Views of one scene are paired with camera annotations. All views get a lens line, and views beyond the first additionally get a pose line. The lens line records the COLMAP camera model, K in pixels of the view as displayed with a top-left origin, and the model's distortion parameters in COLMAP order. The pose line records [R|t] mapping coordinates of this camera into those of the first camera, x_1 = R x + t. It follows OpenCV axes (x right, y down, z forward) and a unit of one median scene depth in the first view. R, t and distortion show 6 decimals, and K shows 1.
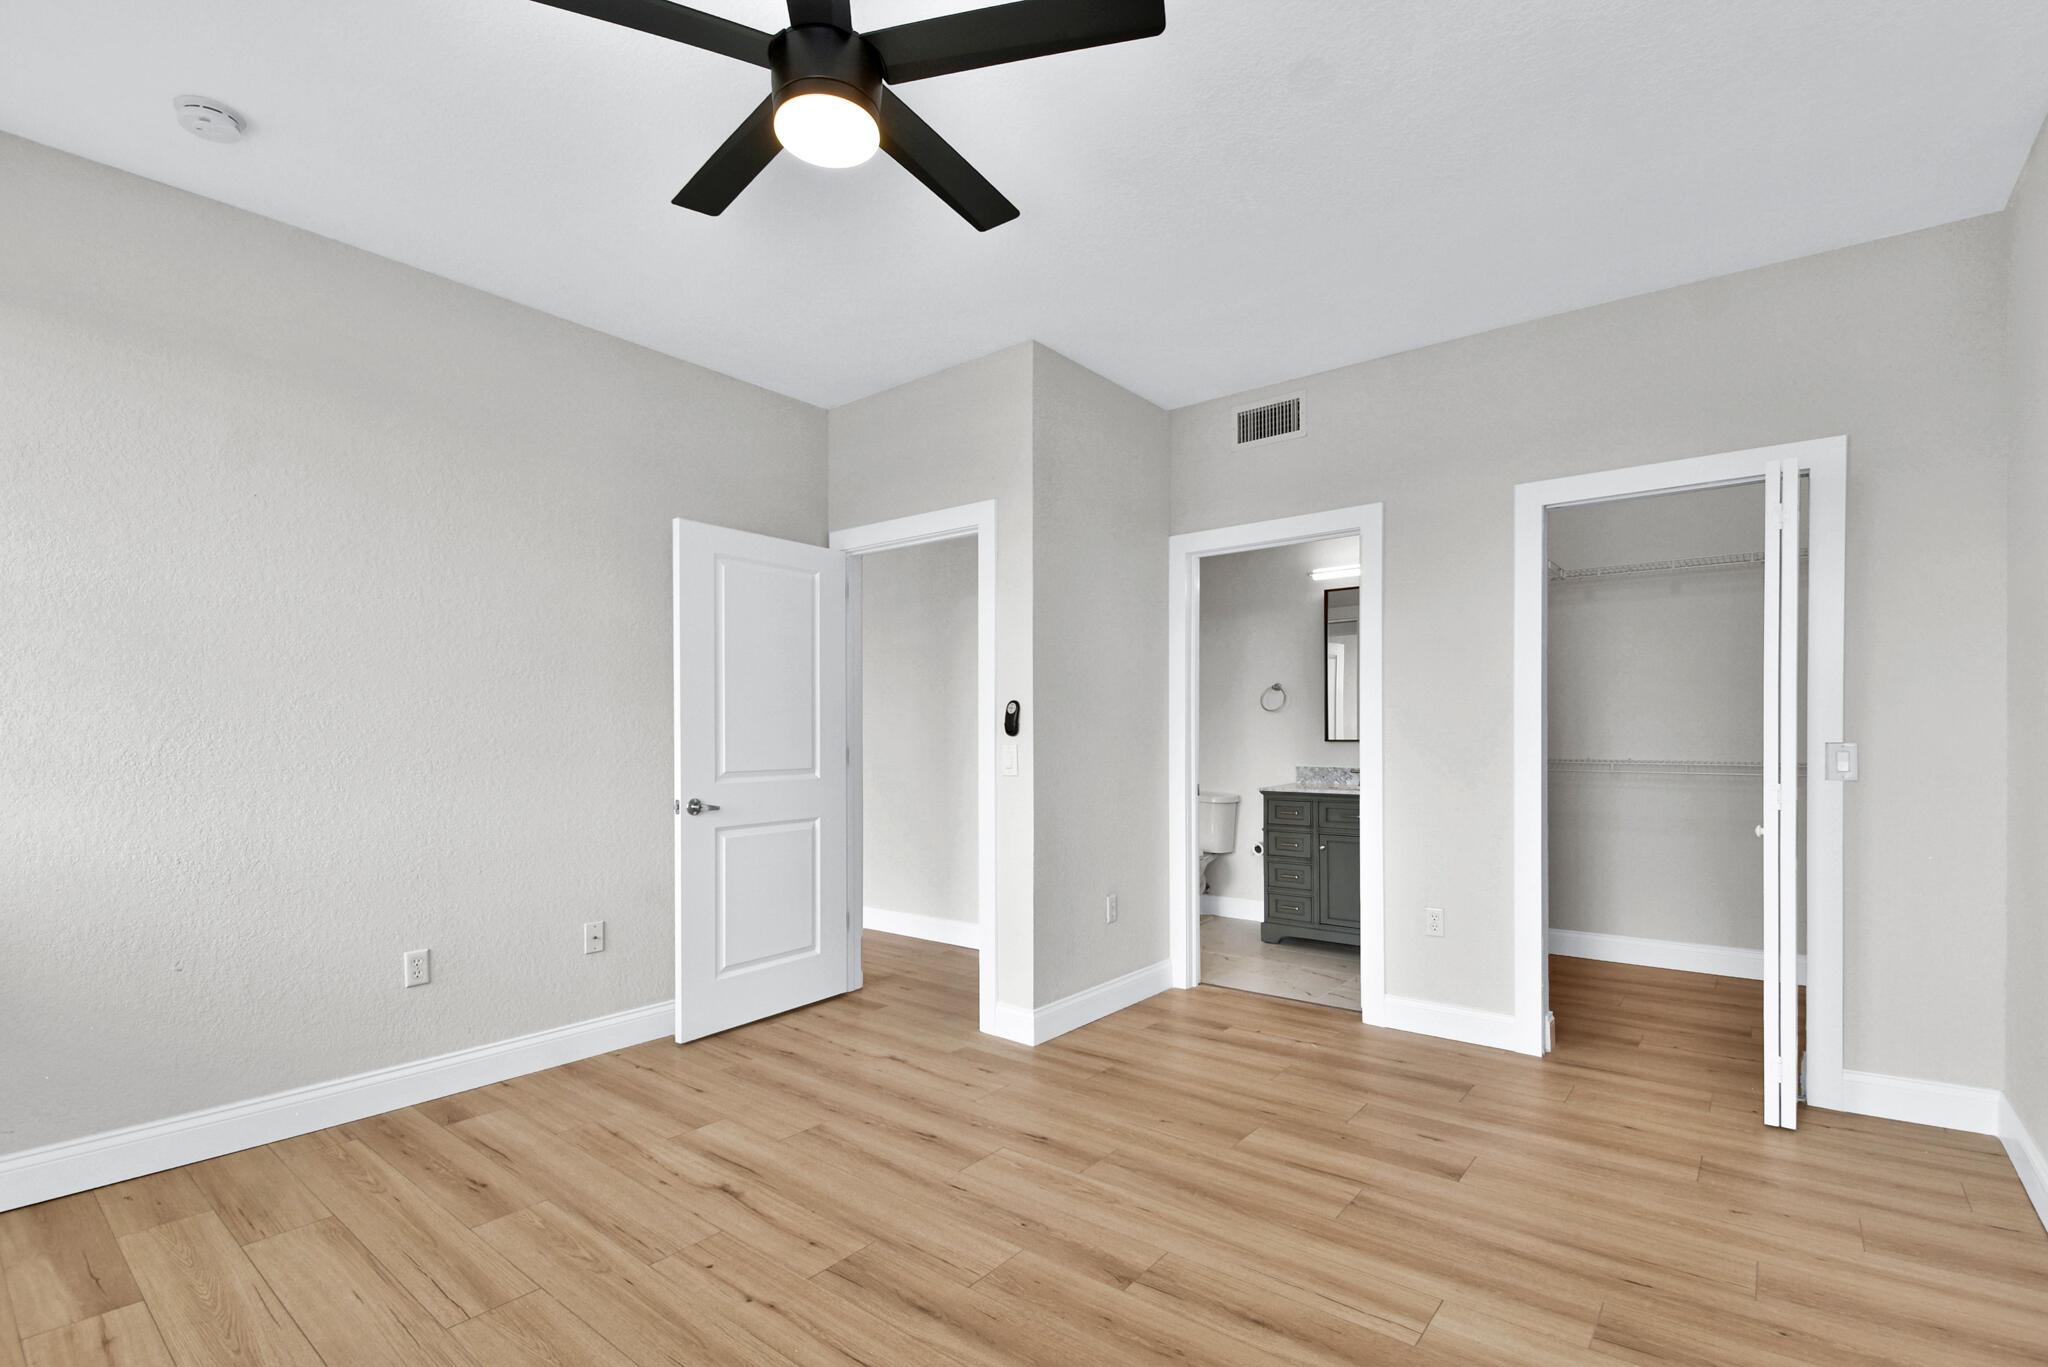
lens RADIAL K [[924.5, 0, 1064.7], [0, 924.5, 736.8], [0, 0, 1]] dist [-0.000784, -0.023952]
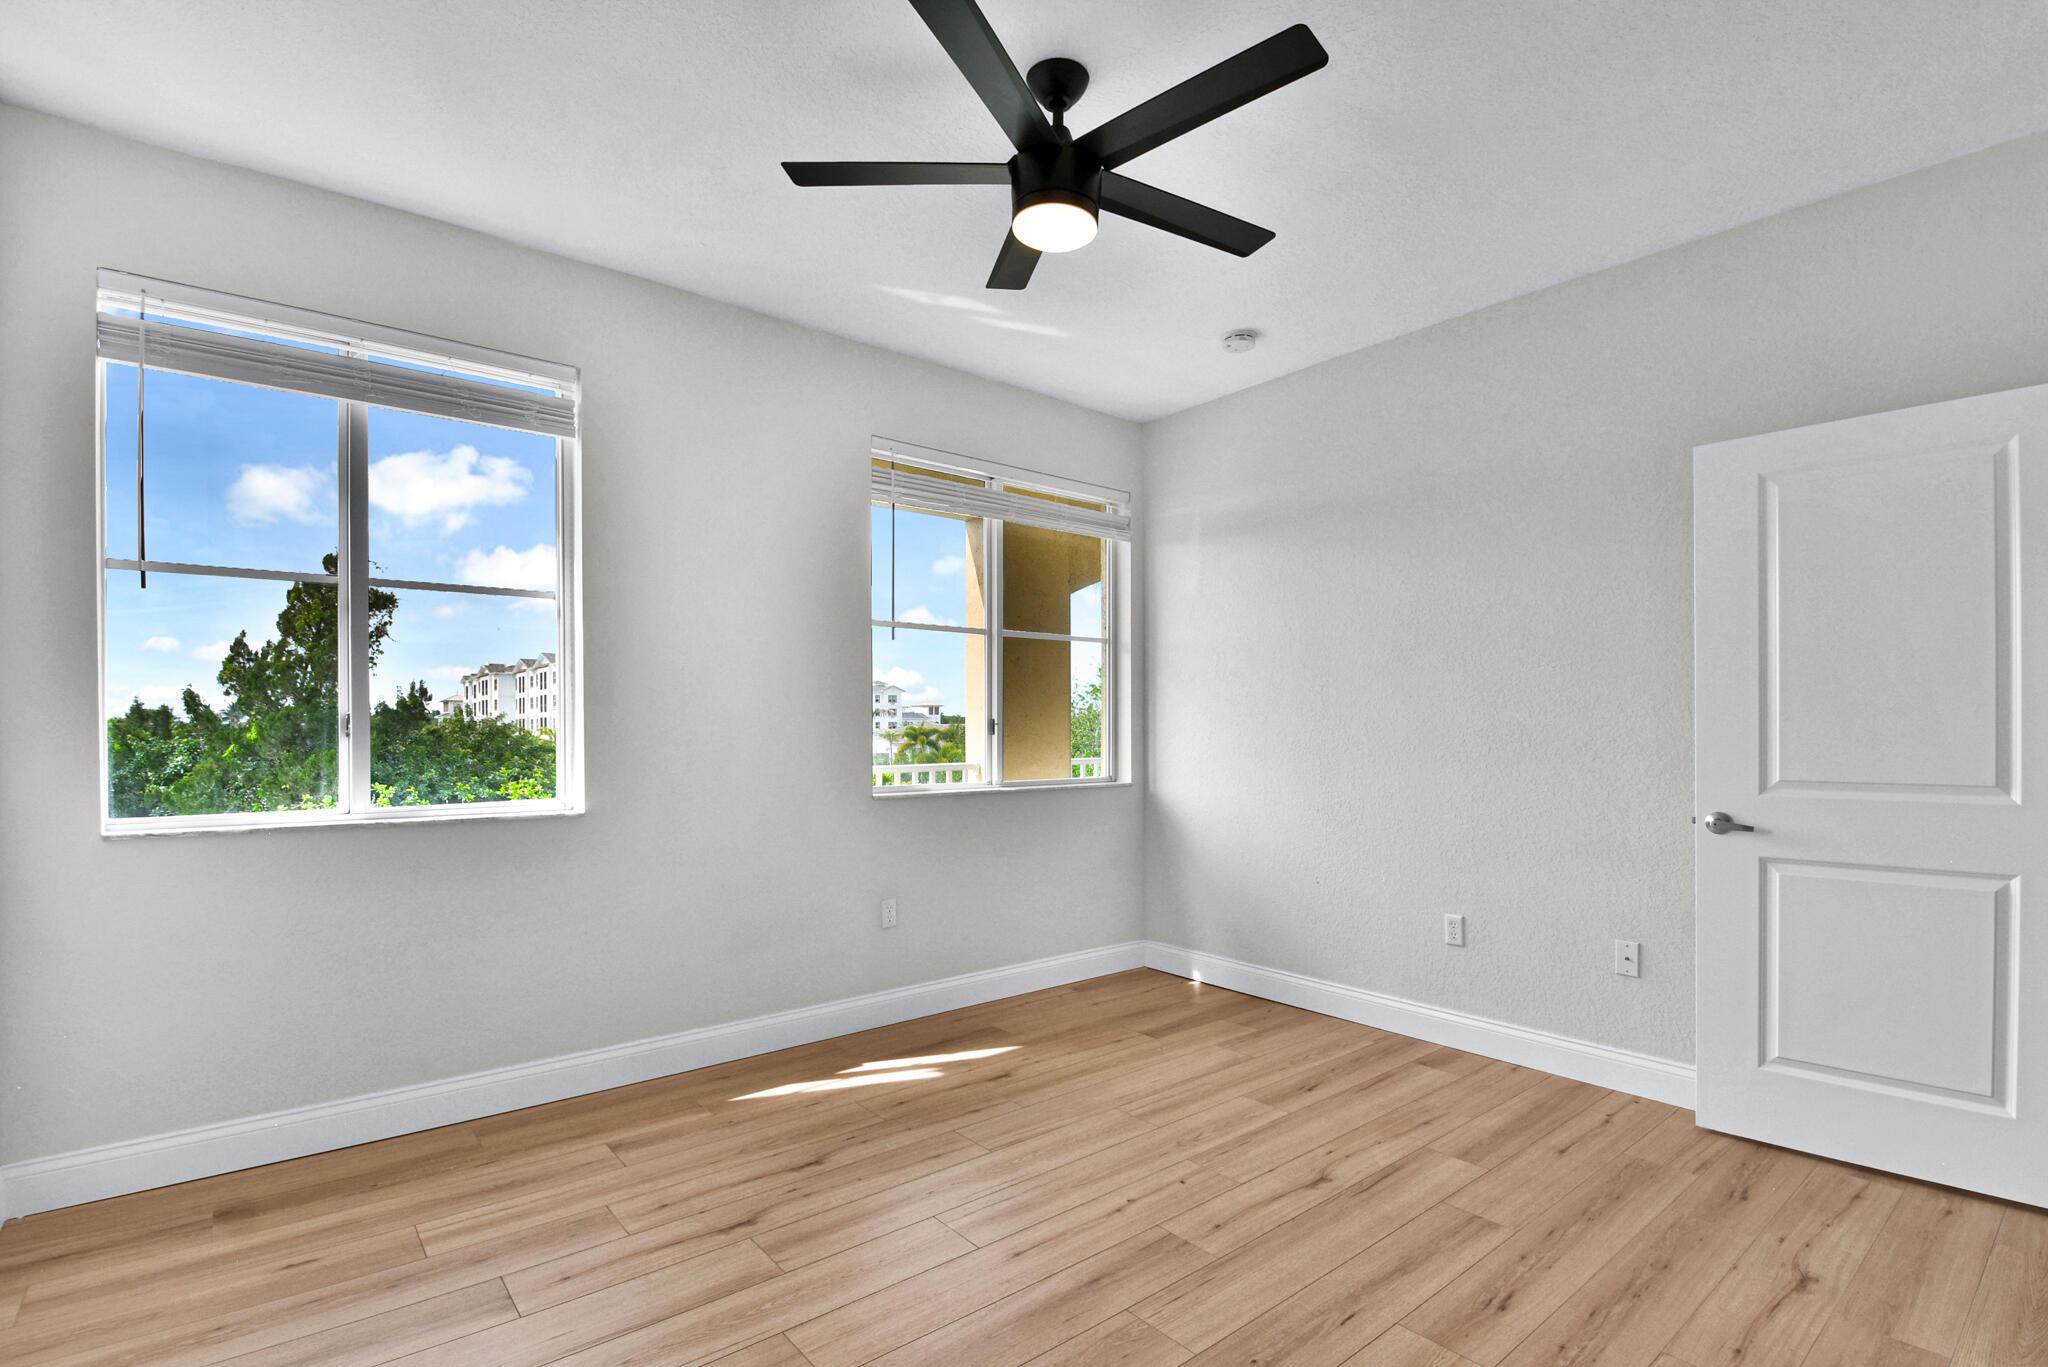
lens RADIAL K [[960.1, 0, 1025.1], [0, 960.1, 723.2], [0, 0, 1]] dist [0.020768, -0.028065]
pose [[-0.234251, -0.000794, -0.972176, 0.602235], [0.001323, 0.999998, -0.001135, -0.006830], [0.972175, -0.001552, -0.234250, 0.766475]]
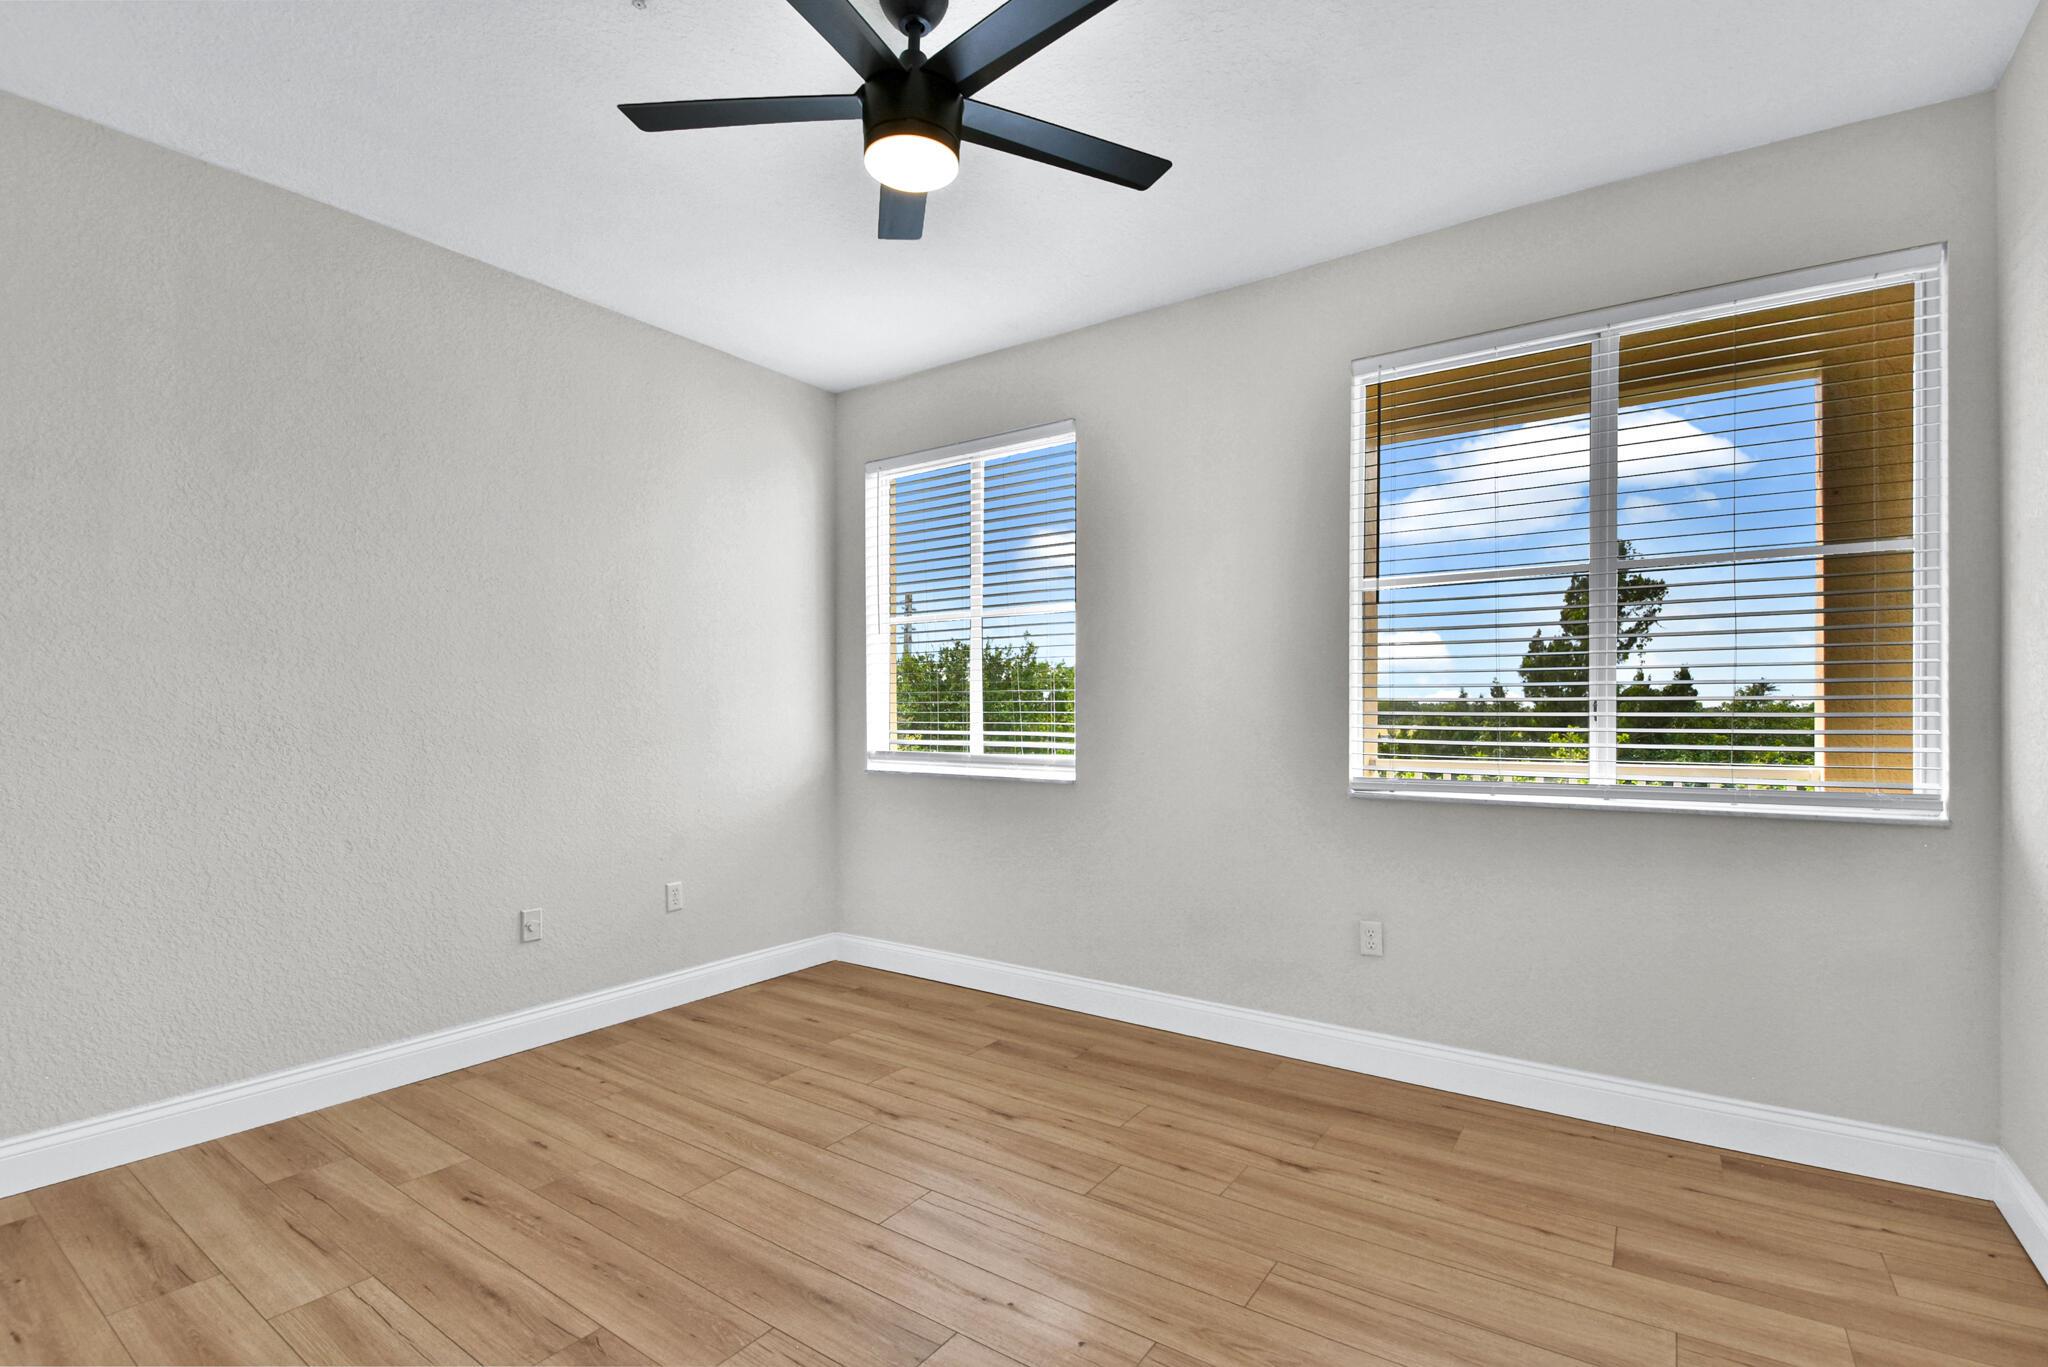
lens RADIAL K [[920.3, 0, 1024.8], [0, 920.3, 709.6], [0, 0, 1]] dist [-0.002231, -0.000759]
pose [[-0.999013, 0.003823, -0.044244, -0.209262], [0.004020, 0.999982, -0.004361, -0.000475], [0.044226, -0.004535, -0.999011, 1.289209]]
